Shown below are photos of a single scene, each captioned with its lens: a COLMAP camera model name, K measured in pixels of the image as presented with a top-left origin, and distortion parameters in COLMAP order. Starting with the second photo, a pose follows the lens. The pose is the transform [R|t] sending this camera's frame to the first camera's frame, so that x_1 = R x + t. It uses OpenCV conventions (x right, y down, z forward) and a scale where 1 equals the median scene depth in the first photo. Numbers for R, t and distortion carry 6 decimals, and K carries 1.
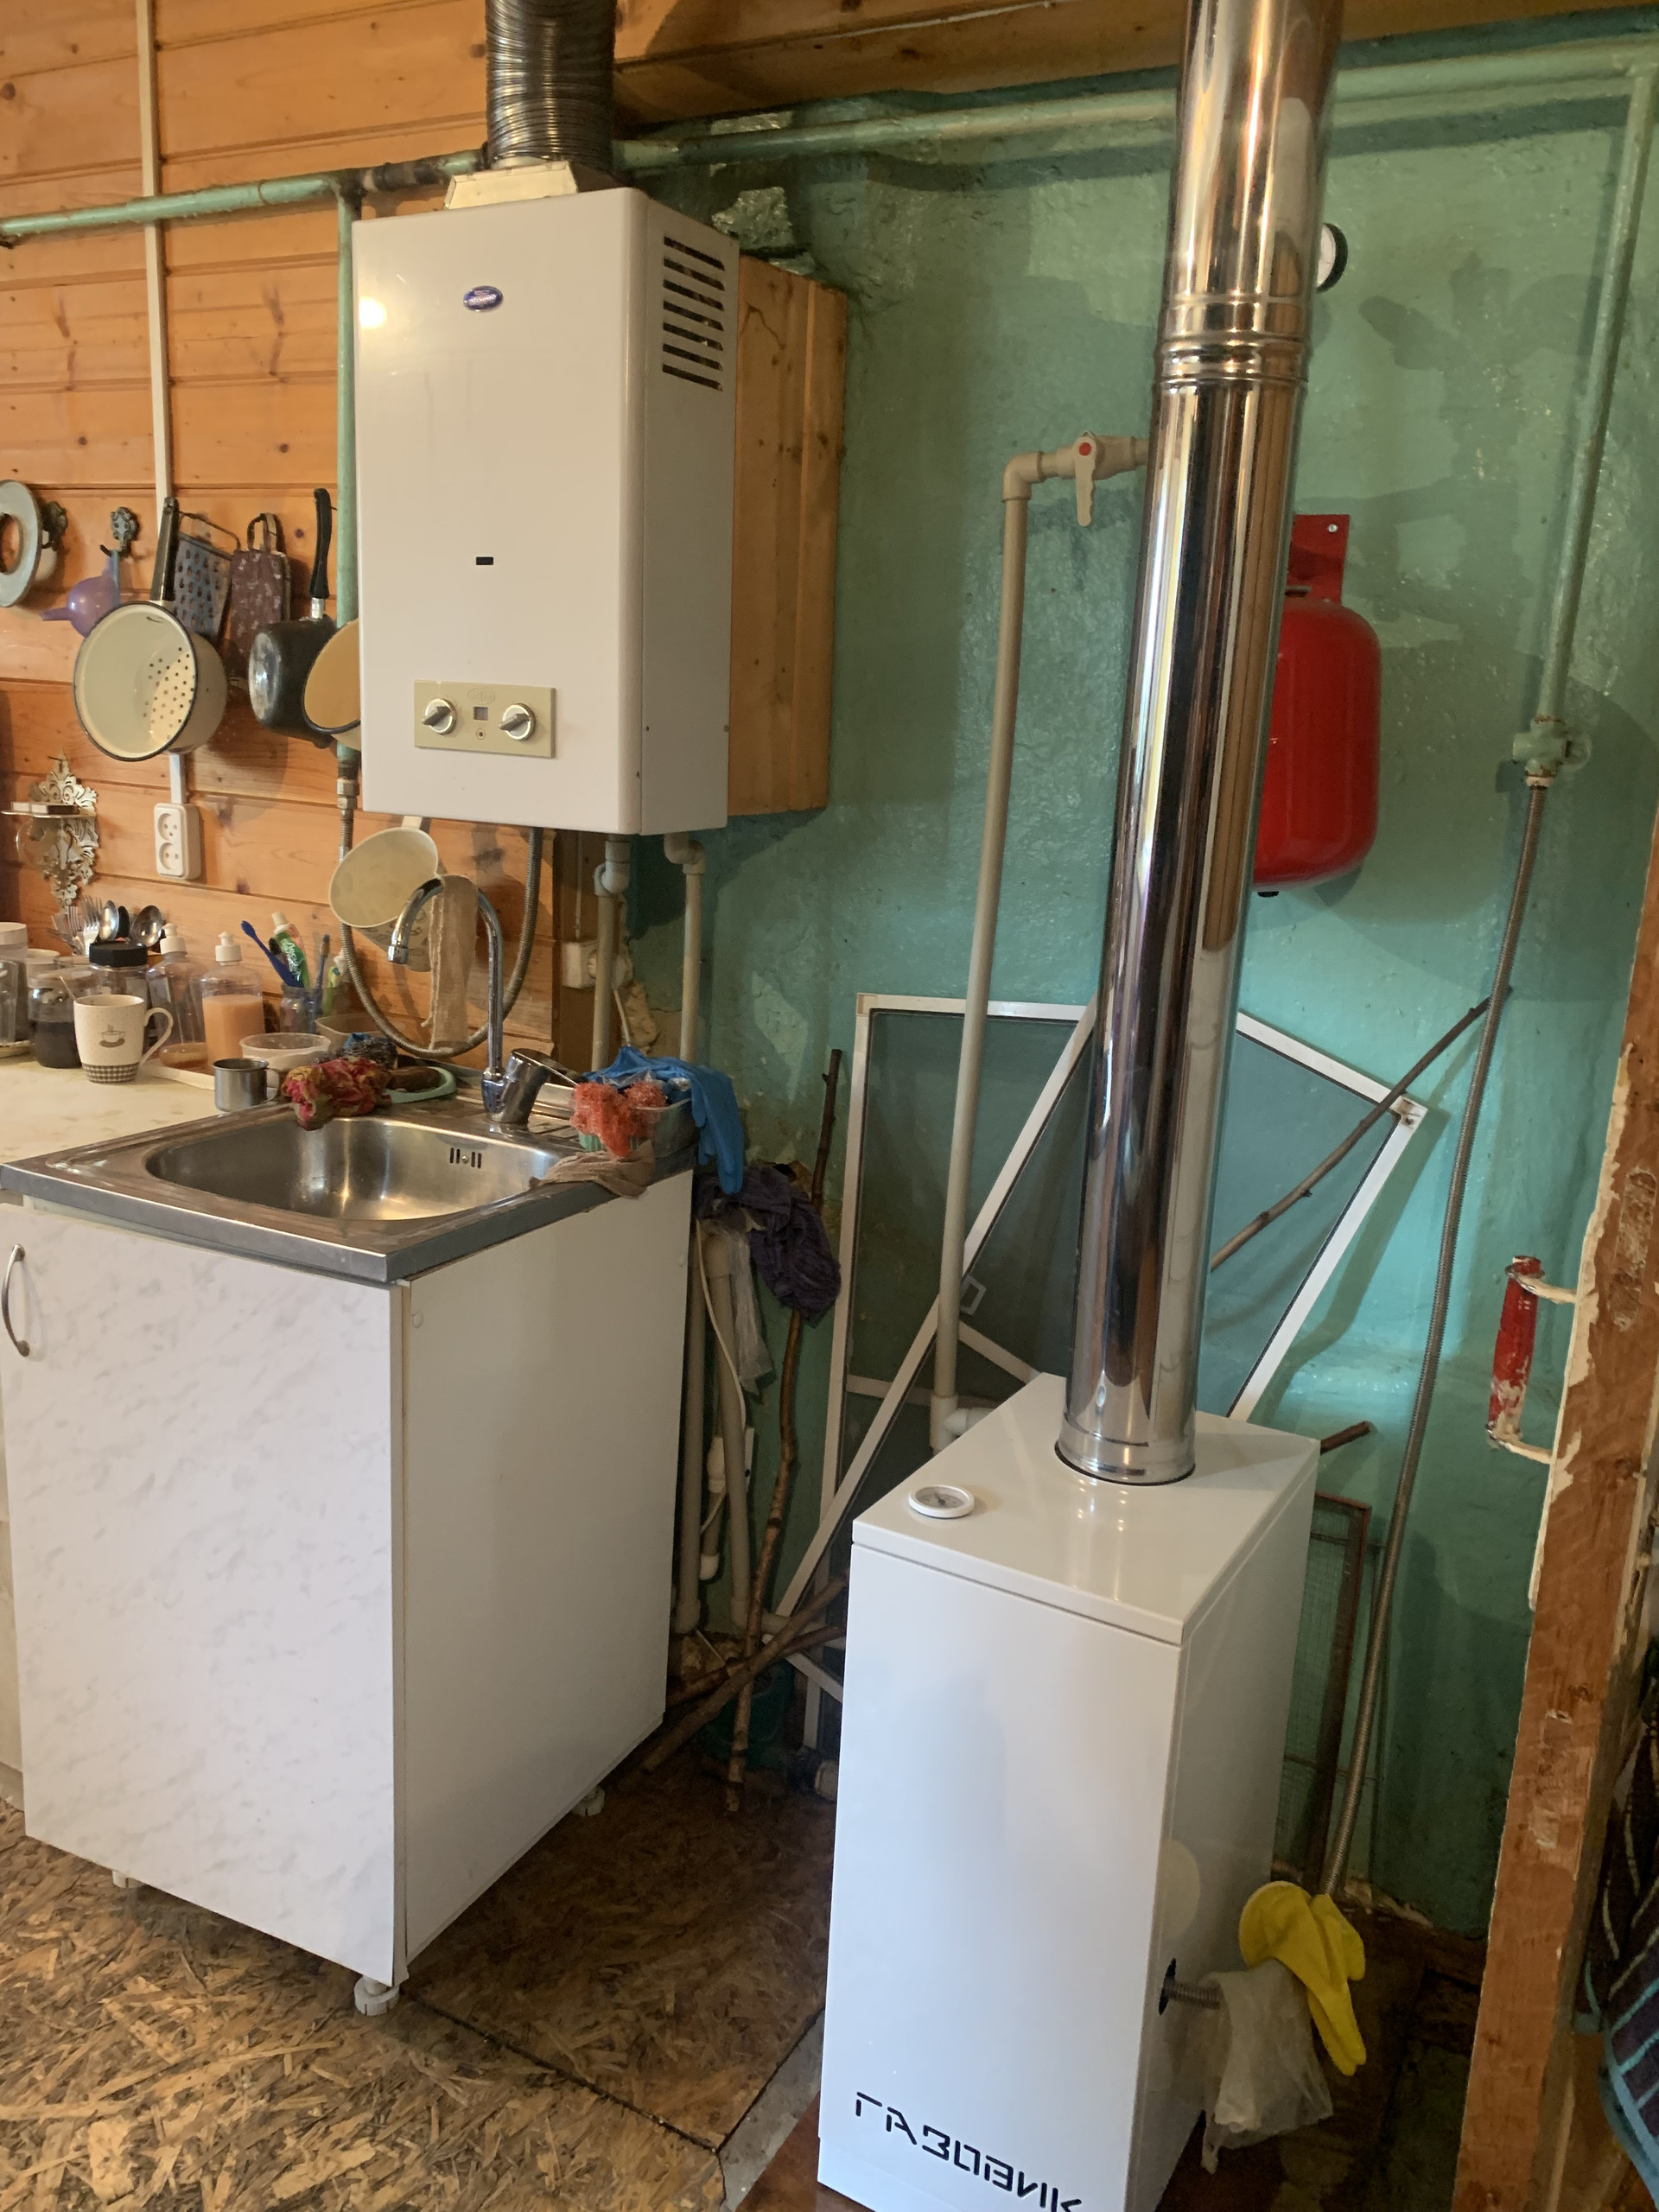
lens RADIAL K [[1665.3, 0, 829.5], [0, 1665.3, 1106.0], [0, 0, 1]] dist [0.030383, -0.037201]
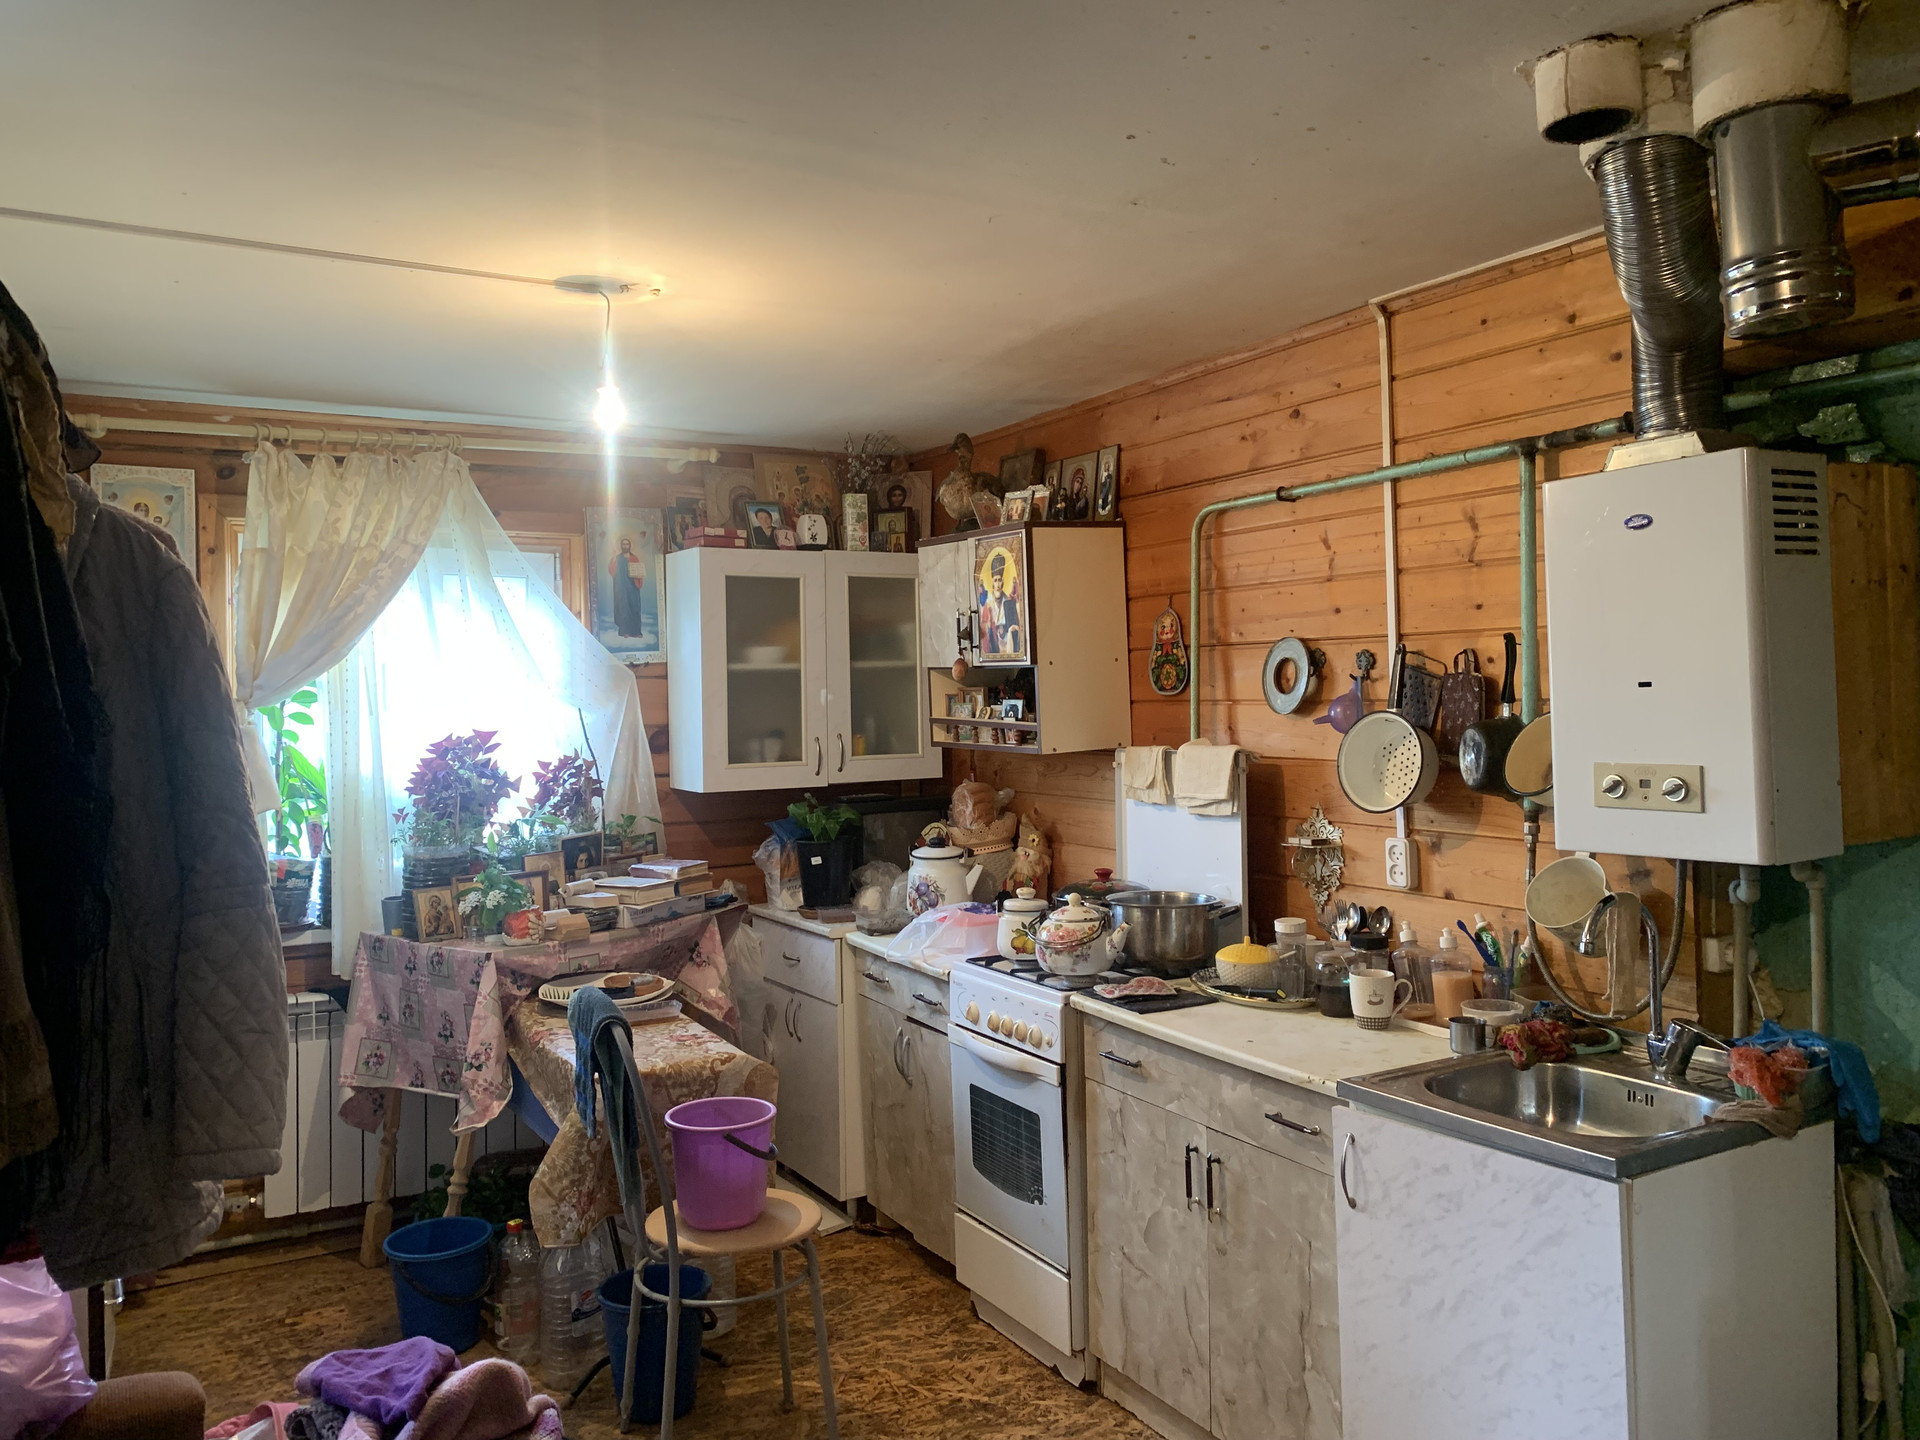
lens RADIAL K [[1445.5, 0, 967.8], [0, 1445.5, 698.2], [0, 0, 1]] dist [0.030383, -0.037201]
pose [[0.842225, -0.075804, -0.533771, -0.020356], [-0.052964, 0.973642, -0.221845, 0.005030], [0.536519, 0.215114, 0.816011, -0.325107]]
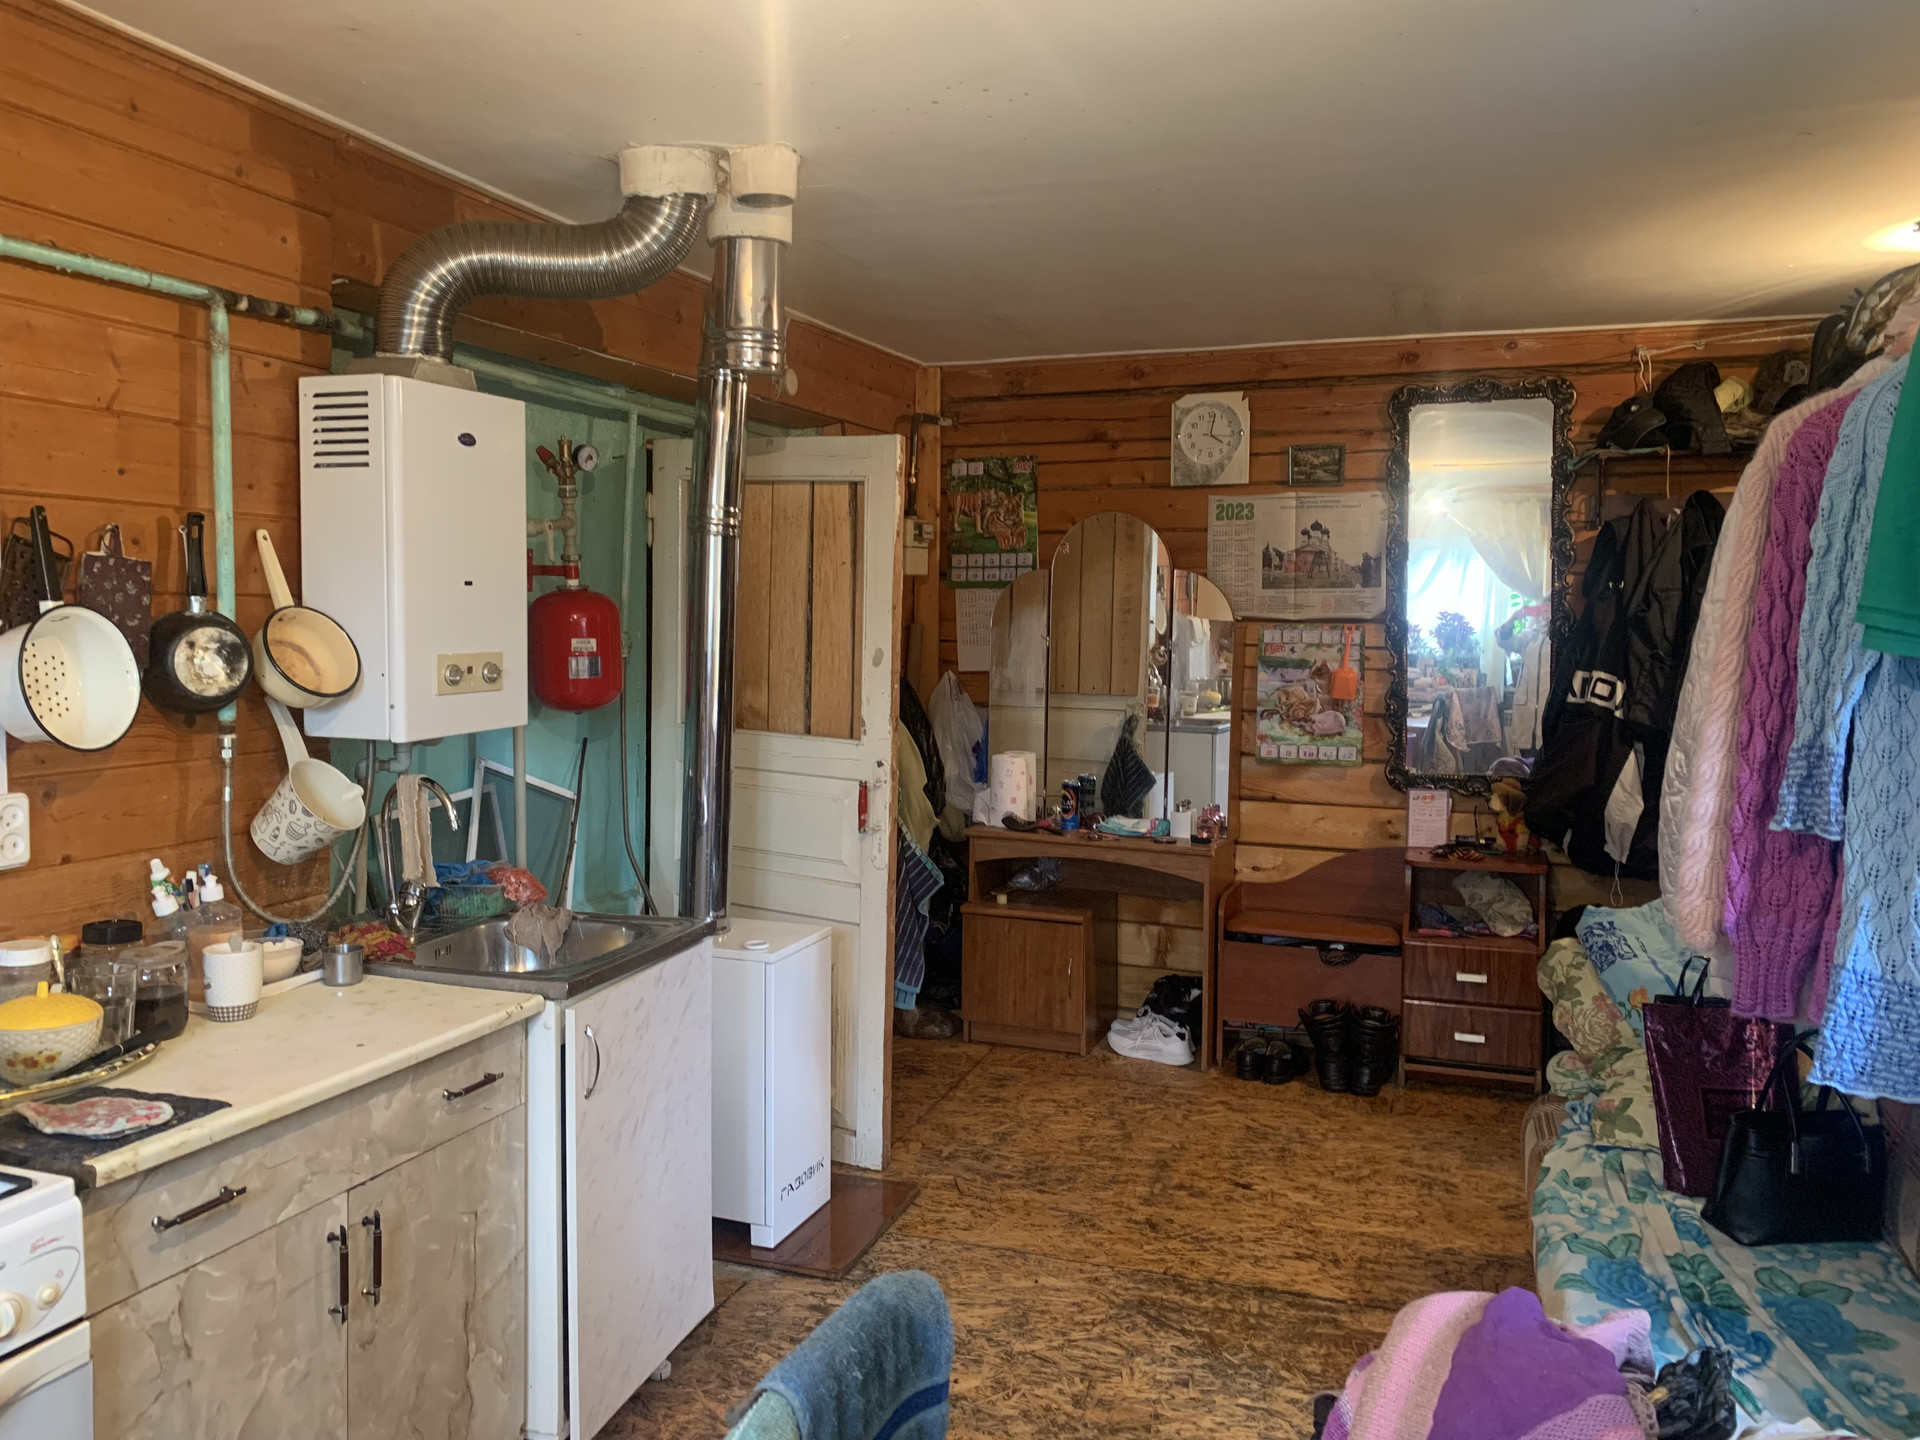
lens RADIAL K [[1445.5, 0, 967.8], [0, 1445.5, 698.2], [0, 0, 1]] dist [0.030383, -0.037201]
pose [[-0.146240, -0.116909, 0.982317, -1.481586], [0.203601, 0.968176, 0.145537, -0.273804], [-0.968070, 0.221284, -0.117783, 0.595319]]
